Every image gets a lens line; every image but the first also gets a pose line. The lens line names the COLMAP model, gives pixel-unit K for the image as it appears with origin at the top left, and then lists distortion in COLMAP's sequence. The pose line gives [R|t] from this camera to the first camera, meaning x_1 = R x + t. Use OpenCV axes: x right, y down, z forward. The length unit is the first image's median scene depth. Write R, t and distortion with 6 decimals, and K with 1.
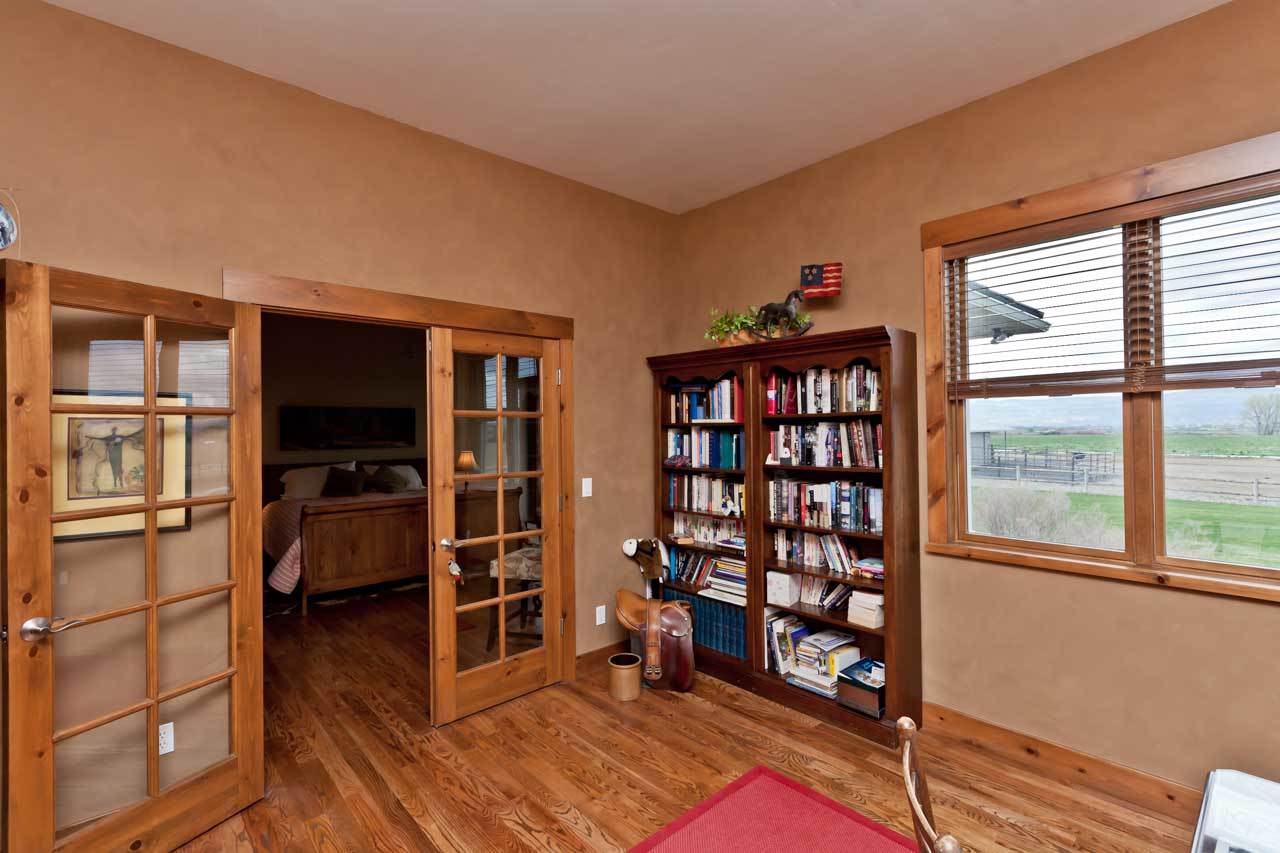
lens RADIAL K [[581.4, 0, 637.1], [0, 581.4, 425.9], [0, 0, 1]] dist [0.001064, -0.000681]
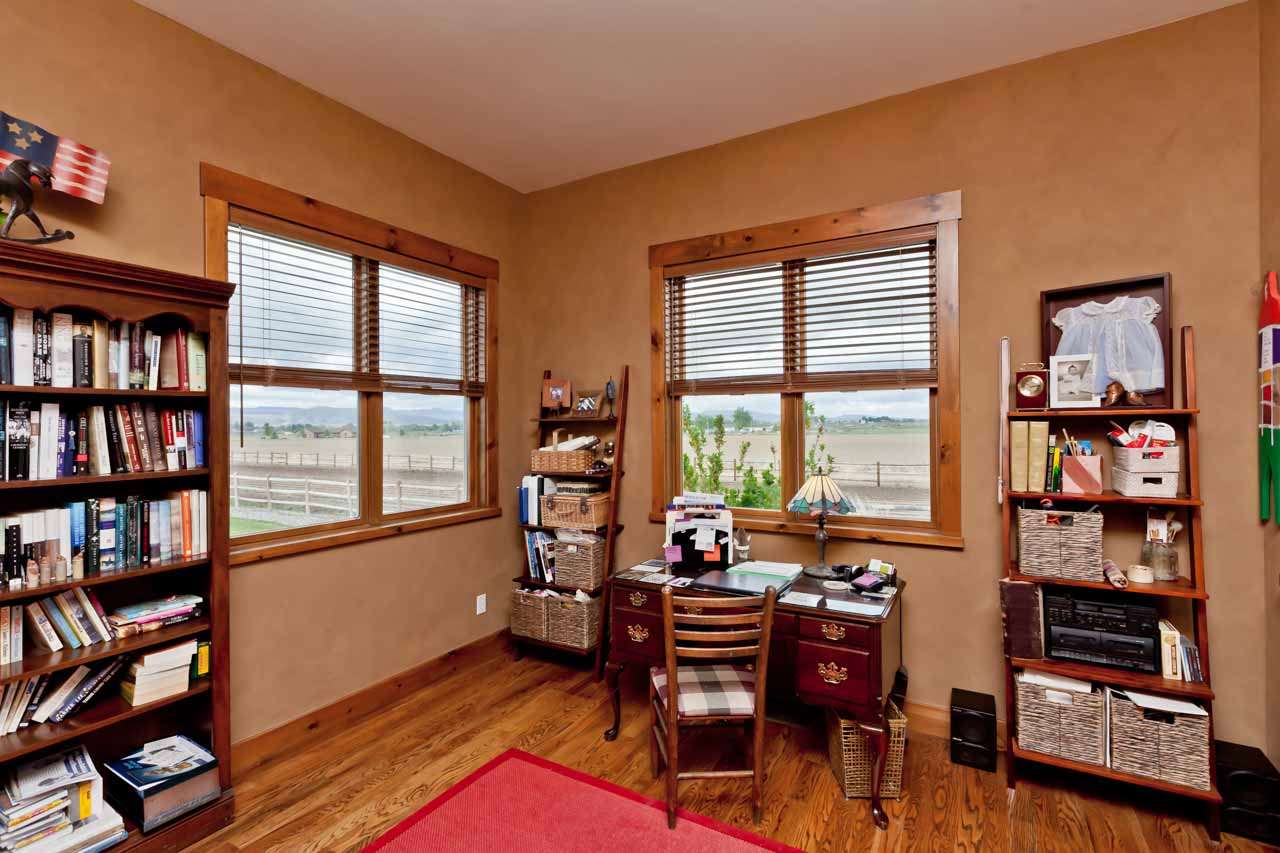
lens RADIAL K [[581.4, 0, 638.9], [0, 581.4, 422.7], [0, 0, 1]] dist [0.001064, -0.000681]
pose [[-0.298353, 0.014360, 0.954348, -0.430586], [0.002761, 0.999896, -0.014182, 0.024010], [-0.954452, -0.001596, -0.298361, 0.636451]]
